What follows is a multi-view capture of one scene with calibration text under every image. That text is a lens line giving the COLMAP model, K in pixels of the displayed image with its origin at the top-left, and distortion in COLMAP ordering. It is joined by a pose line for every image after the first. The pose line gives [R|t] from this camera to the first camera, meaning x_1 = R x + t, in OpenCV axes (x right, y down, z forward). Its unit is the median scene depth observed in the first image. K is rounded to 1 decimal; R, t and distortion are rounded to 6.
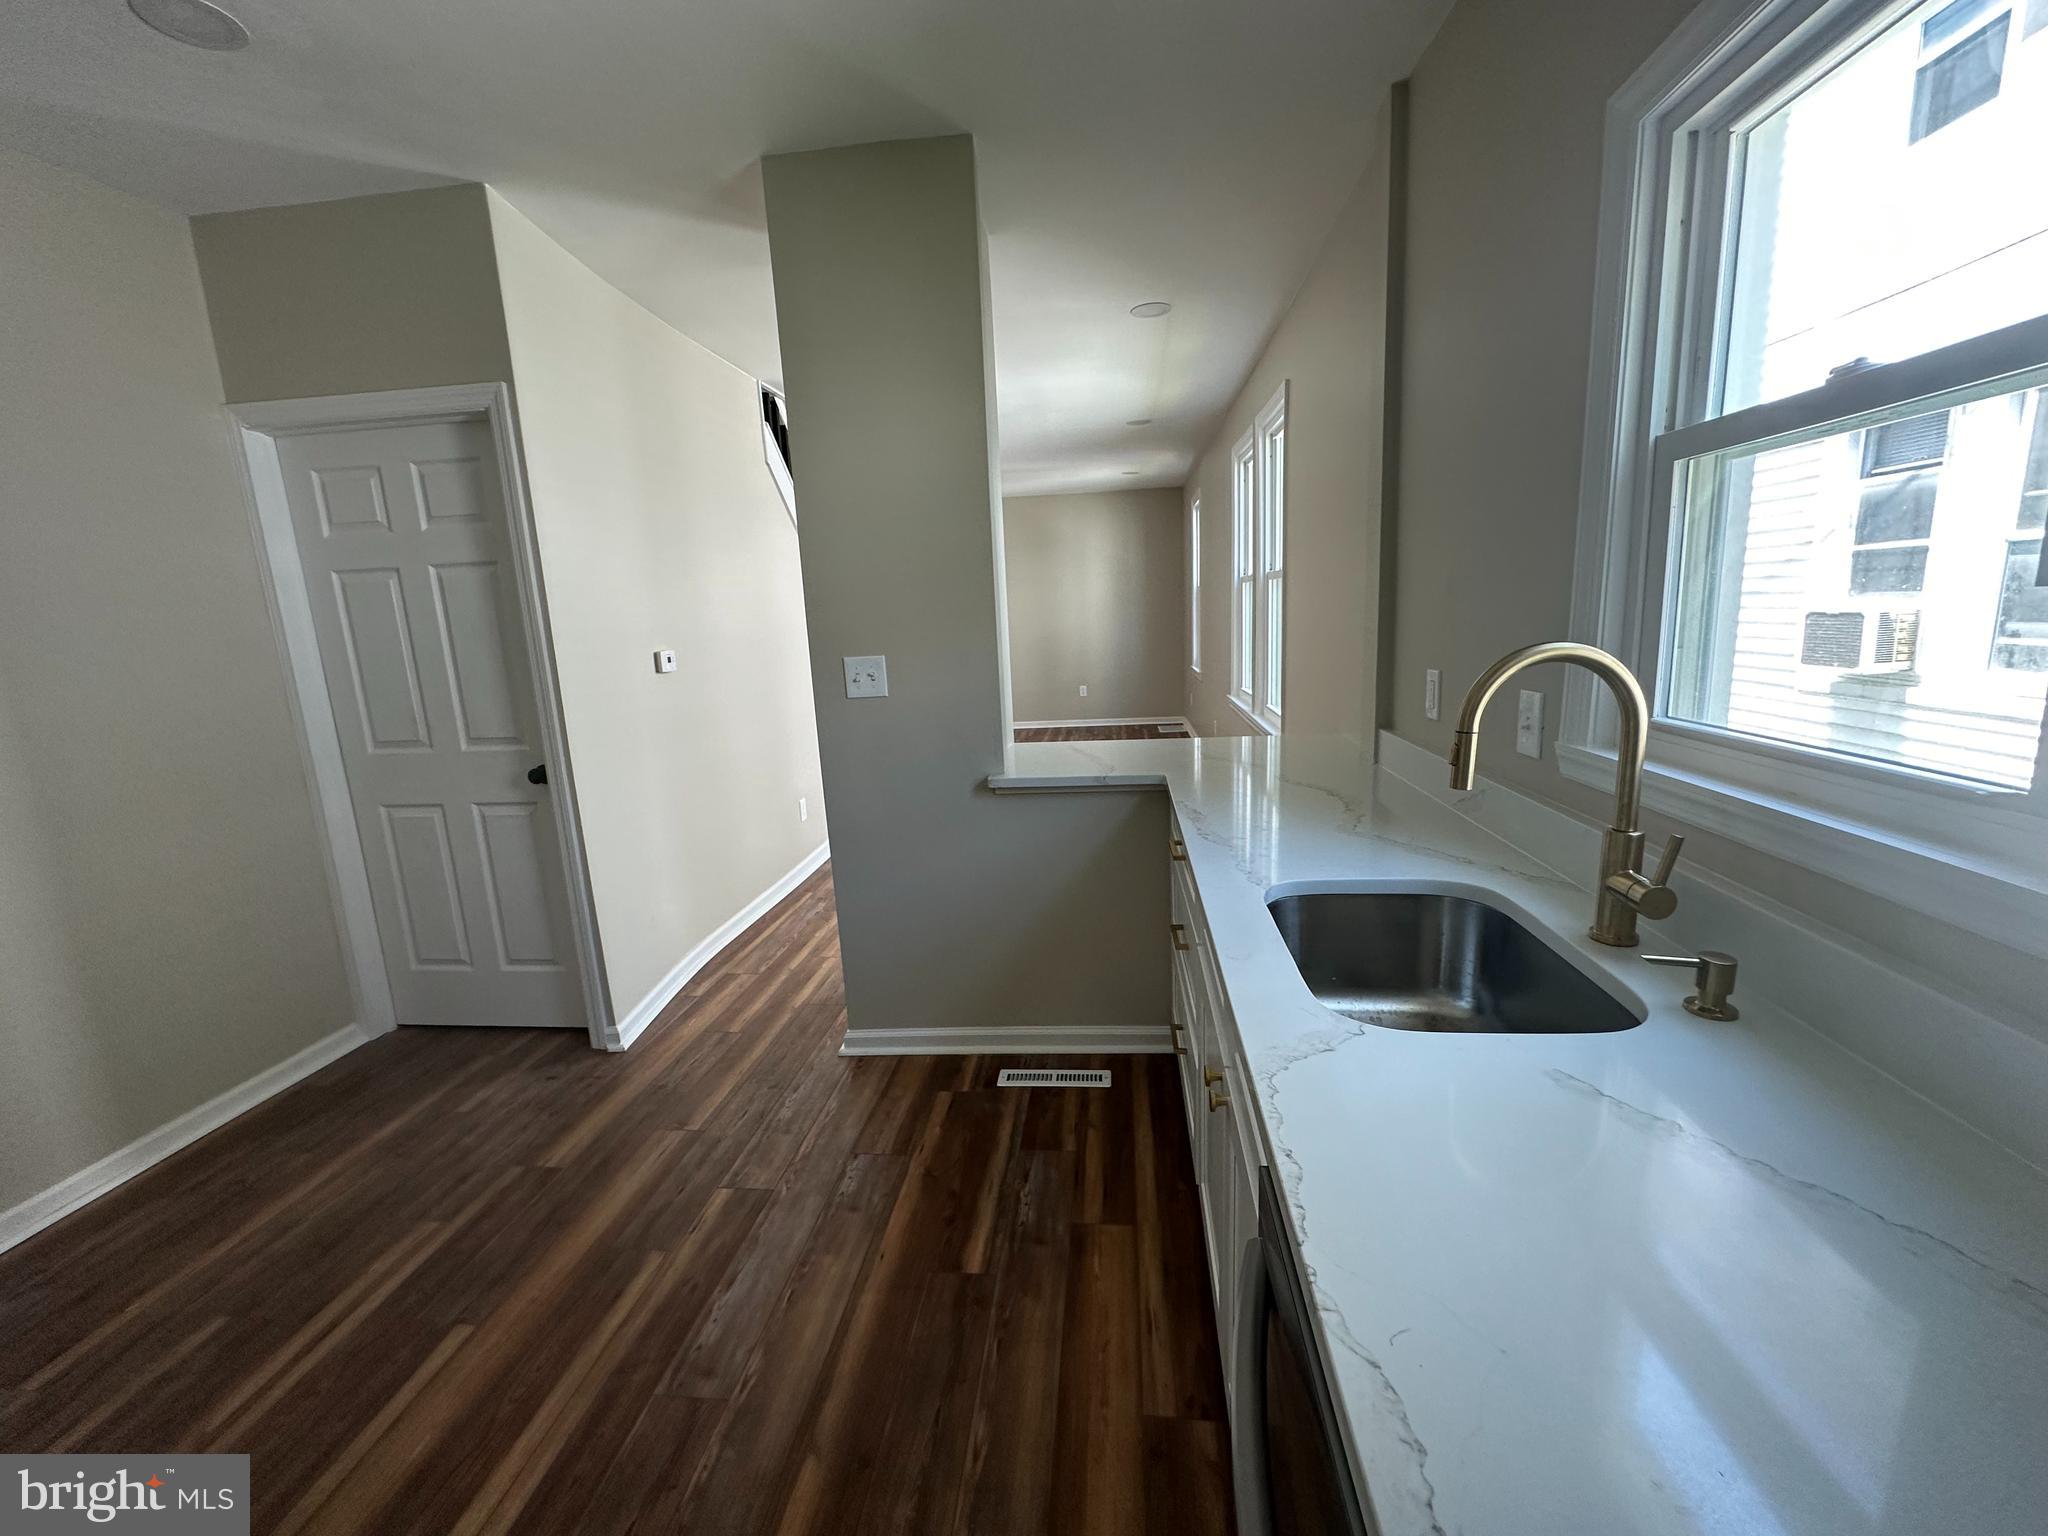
lens RADIAL K [[817.8, 0, 1024.0], [0, 817.8, 768.0], [0, 0, 1]] dist [-0.001496, 0.000243]
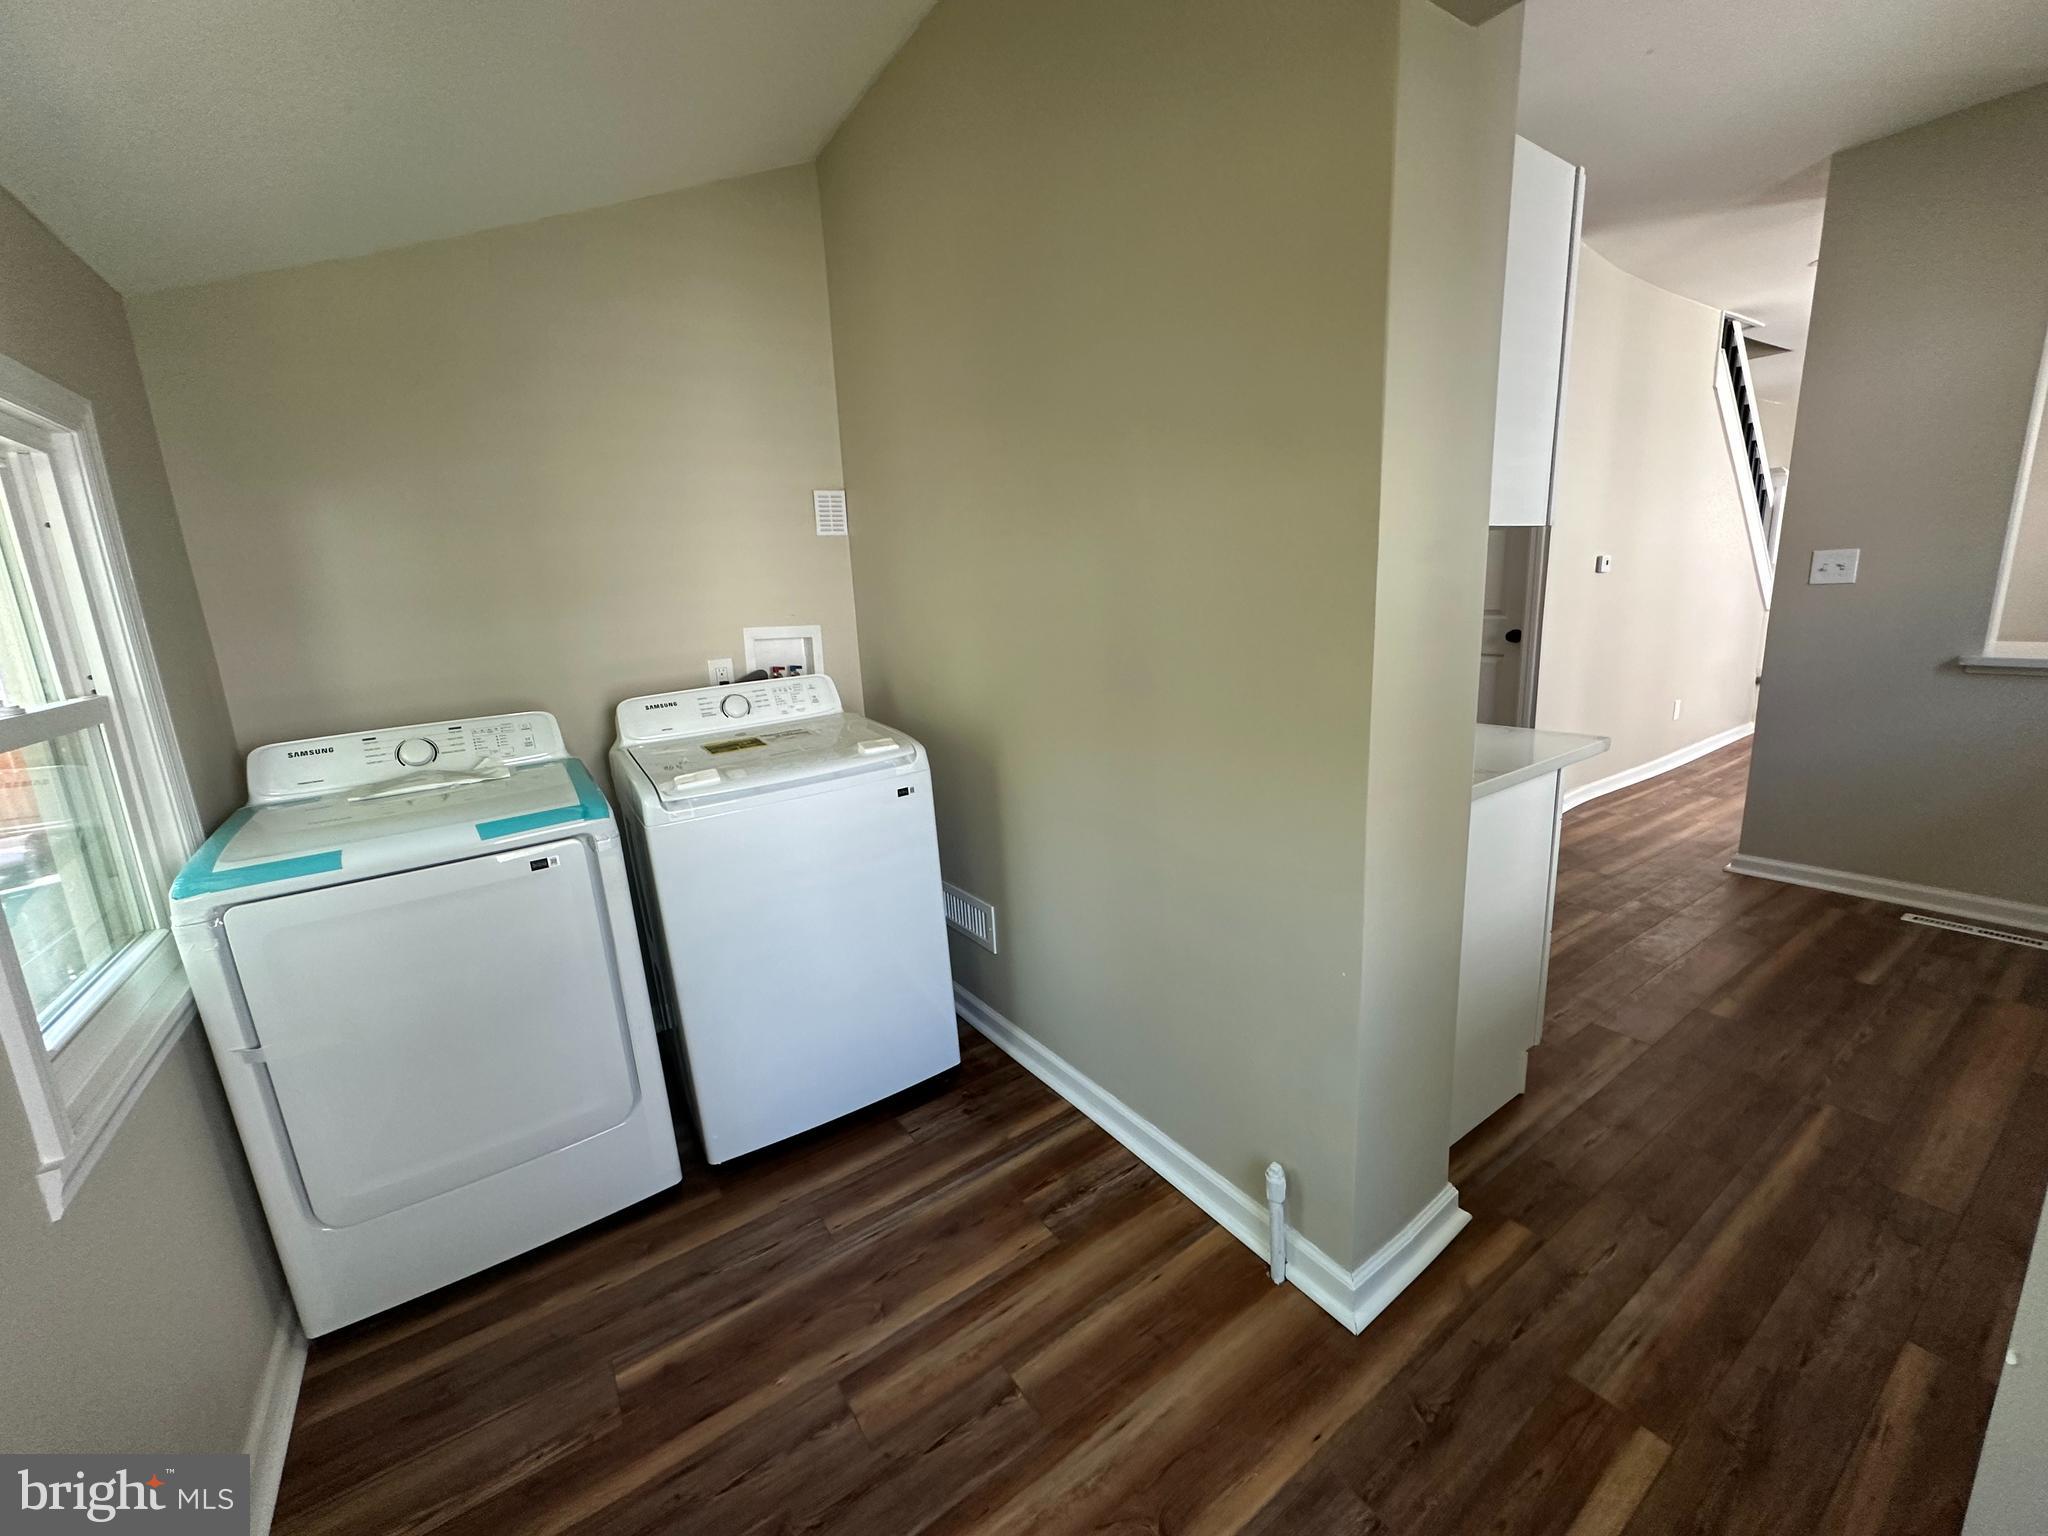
lens RADIAL K [[817.8, 0, 1024.0], [0, 817.8, 768.0], [0, 0, 1]] dist [-0.001496, 0.000243]
pose [[0.645896, 0.178544, -0.742254, -0.014465], [-0.123170, 0.983901, 0.129491, 0.177767], [0.753424, 0.007786, 0.657489, -0.725680]]
